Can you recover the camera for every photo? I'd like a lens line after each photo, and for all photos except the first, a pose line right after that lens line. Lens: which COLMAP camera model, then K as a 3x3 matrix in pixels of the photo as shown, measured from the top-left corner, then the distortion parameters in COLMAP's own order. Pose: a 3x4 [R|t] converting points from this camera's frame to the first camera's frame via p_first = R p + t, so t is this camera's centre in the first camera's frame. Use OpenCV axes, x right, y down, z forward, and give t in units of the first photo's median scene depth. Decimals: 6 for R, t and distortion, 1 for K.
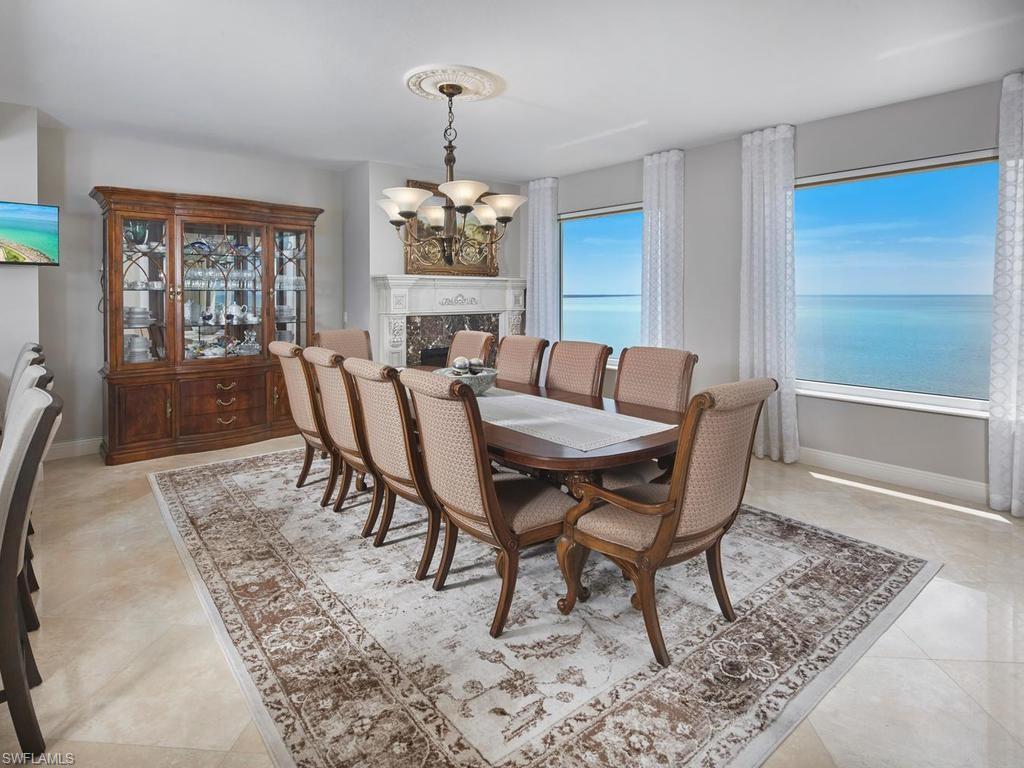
lens RADIAL K [[557.8, 0, 508.5], [0, 557.8, 287.8], [0, 0, 1]] dist [0.000823, 0.000819]
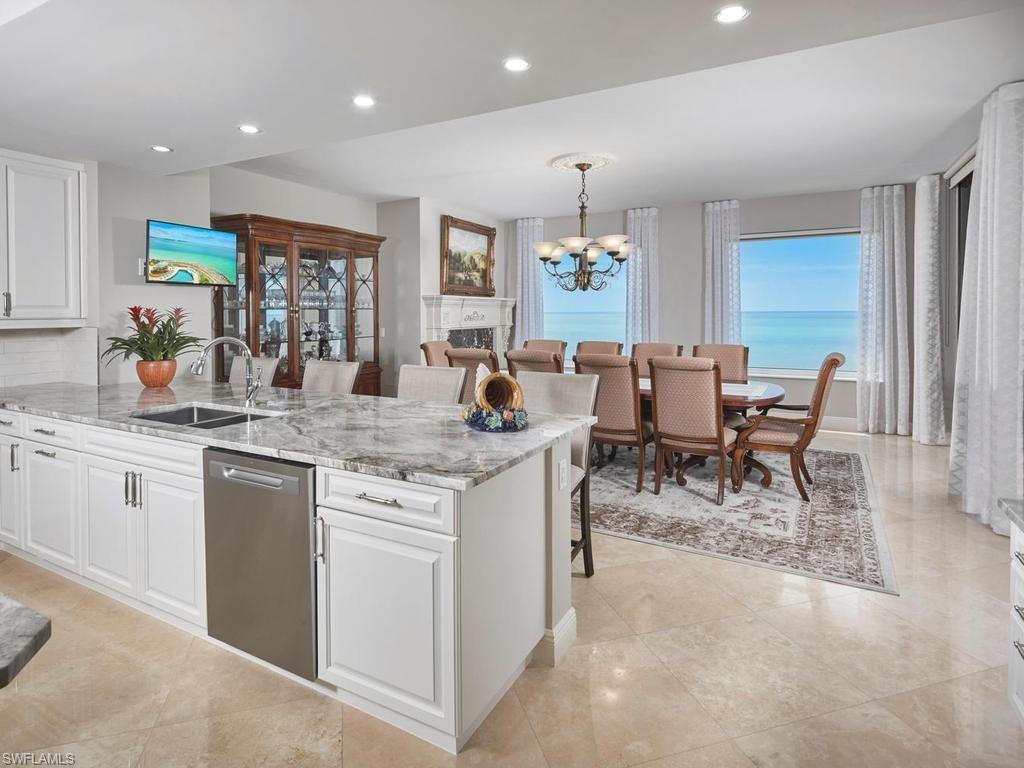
lens RADIAL K [[557.8, 0, 508.5], [0, 557.8, 287.8], [0, 0, 1]] dist [0.000823, 0.000819]
pose [[0.931131, 0.008172, 0.364594, -1.255255], [0.004774, 0.999390, -0.034594, 0.006303], [-0.364654, 0.033952, 0.930524, -0.394194]]
